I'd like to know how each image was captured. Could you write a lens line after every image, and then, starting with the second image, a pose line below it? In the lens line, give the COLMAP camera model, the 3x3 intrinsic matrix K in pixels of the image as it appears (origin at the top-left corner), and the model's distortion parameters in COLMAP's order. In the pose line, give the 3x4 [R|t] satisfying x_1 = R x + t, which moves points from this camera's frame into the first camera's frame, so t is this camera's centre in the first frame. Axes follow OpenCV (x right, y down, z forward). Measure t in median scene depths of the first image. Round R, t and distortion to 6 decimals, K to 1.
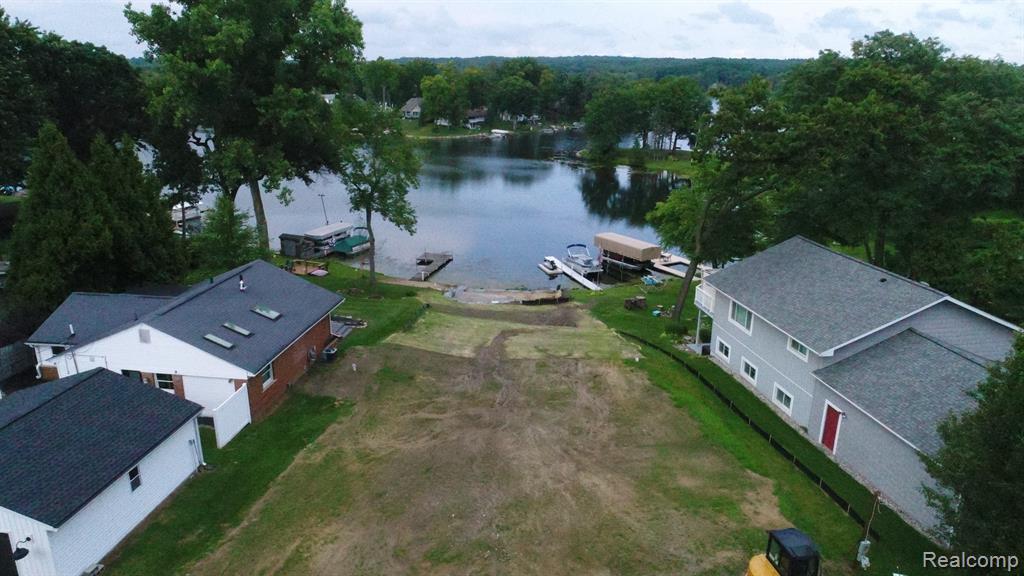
lens RADIAL K [[684.5, 0, 512.0], [0, 684.5, 288.0], [0, 0, 1]] dist [0.001464, -0.003925]
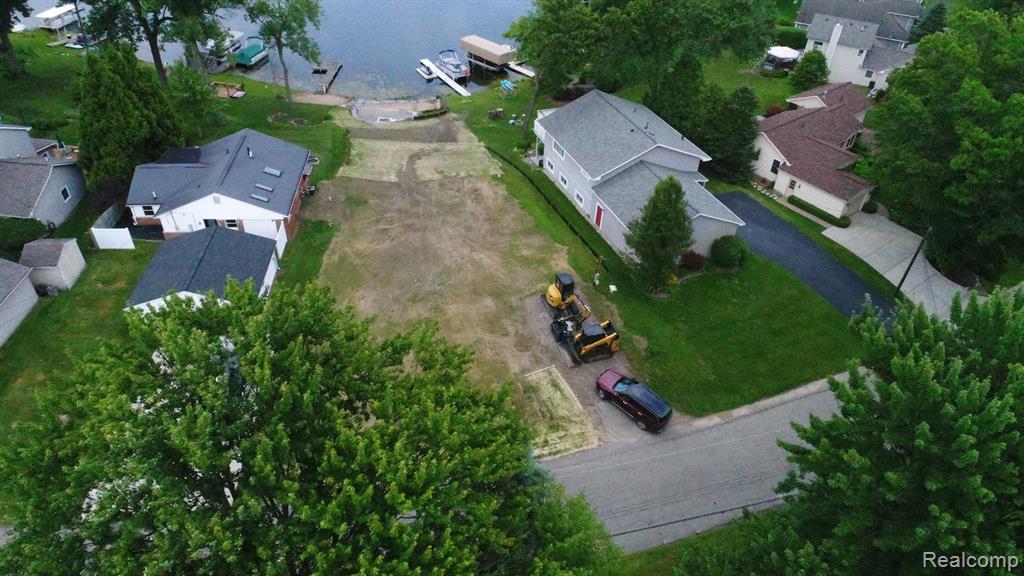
lens RADIAL K [[684.5, 0, 512.0], [0, 684.5, 288.0], [0, 0, 1]] dist [0.001464, -0.003925]
pose [[0.979087, -0.105789, 0.173771, -0.090776], [0.034057, 0.927343, 0.372660, -0.230617], [-0.200569, -0.358949, 0.911553, -0.538823]]
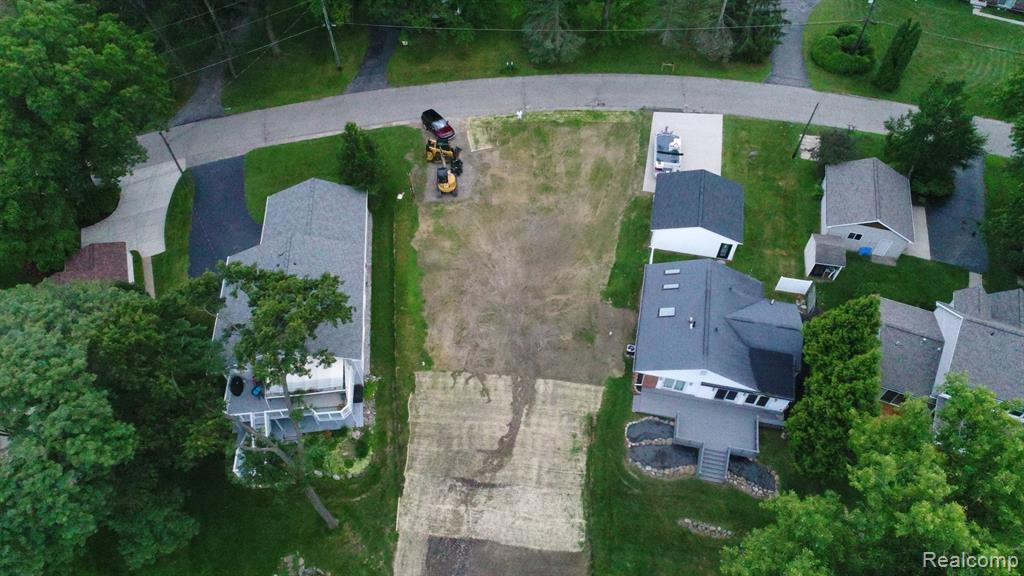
lens RADIAL K [[684.5, 0, 512.0], [0, 684.5, 288.0], [0, 0, 1]] dist [0.001464, -0.003925]
pose [[-0.997257, -0.060693, 0.042360, -0.049487], [0.019941, 0.330833, 0.943479, -1.178183], [-0.071277, 0.941736, -0.328715, 1.178680]]
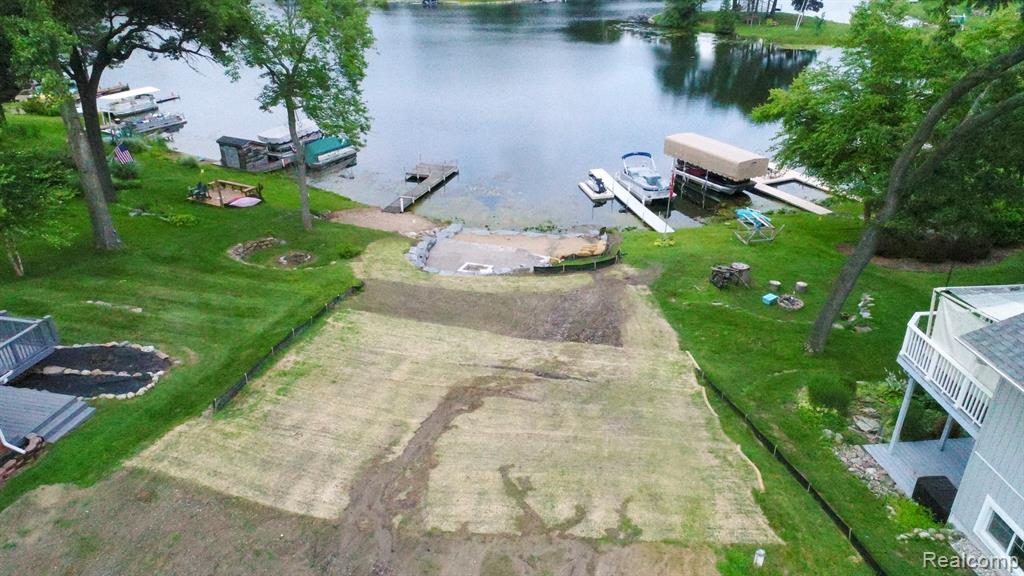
lens RADIAL K [[684.5, 0, 512.0], [0, 684.5, 288.0], [0, 0, 1]] dist [0.001464, -0.003925]
pose [[0.995197, 0.019419, -0.095951, 0.074747], [-0.002644, 0.985103, 0.171946, -0.091612], [0.097860, -0.170866, 0.980422, 0.585836]]
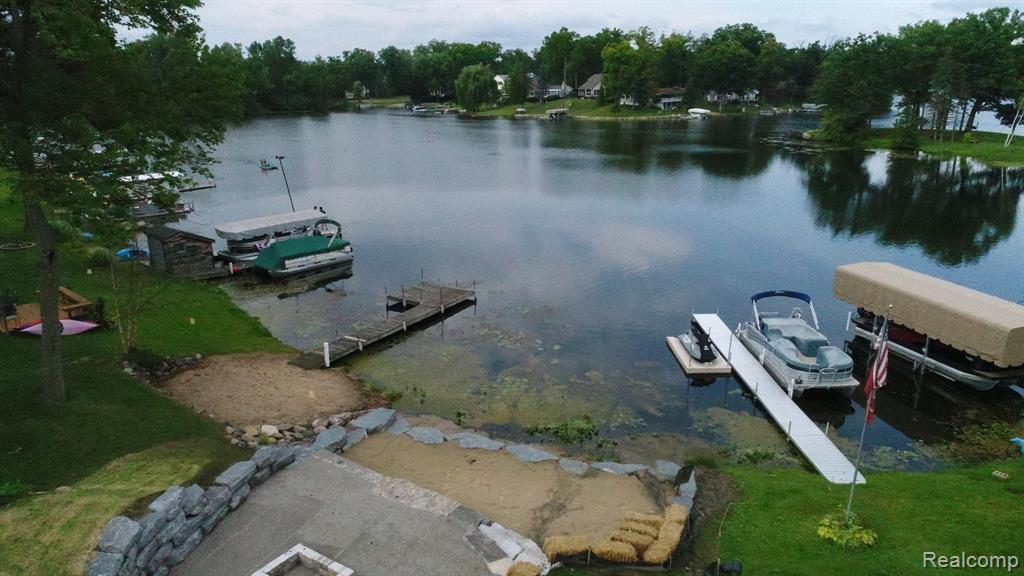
lens RADIAL K [[684.5, 0, 512.0], [0, 684.5, 288.0], [0, 0, 1]] dist [0.001464, -0.003925]
pose [[0.953567, 0.072513, -0.292322, 0.122362], [-0.073907, 0.997245, 0.006286, -0.109075], [0.291973, 0.015611, 0.956299, 1.168007]]
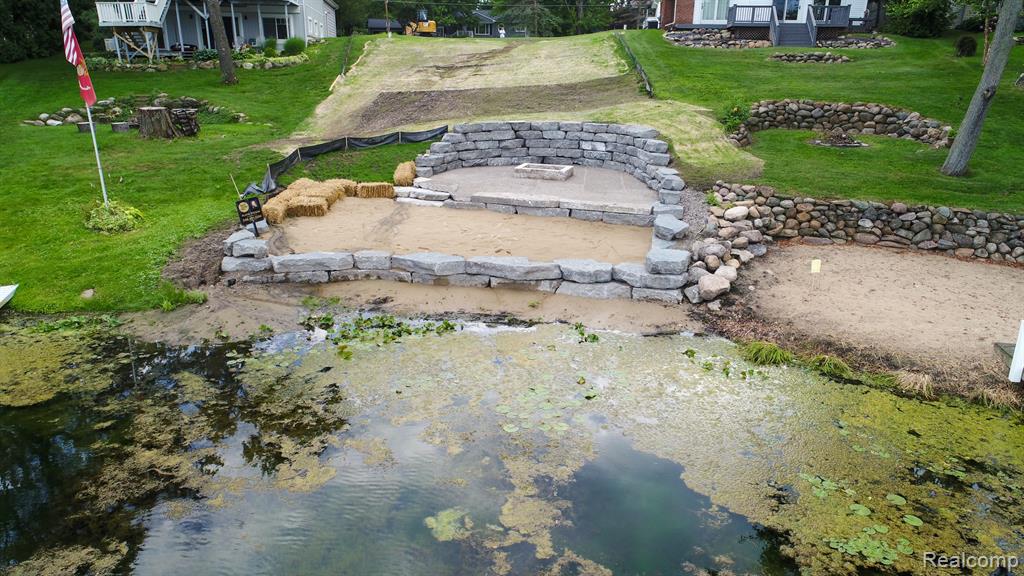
lens RADIAL K [[684.5, 0, 512.0], [0, 684.5, 288.0], [0, 0, 1]] dist [0.001464, -0.003925]
pose [[-0.999331, -0.031359, 0.018795, -0.045433], [-0.014675, 0.814917, 0.579392, -0.189077], [-0.033485, 0.578729, -0.814832, 1.924106]]
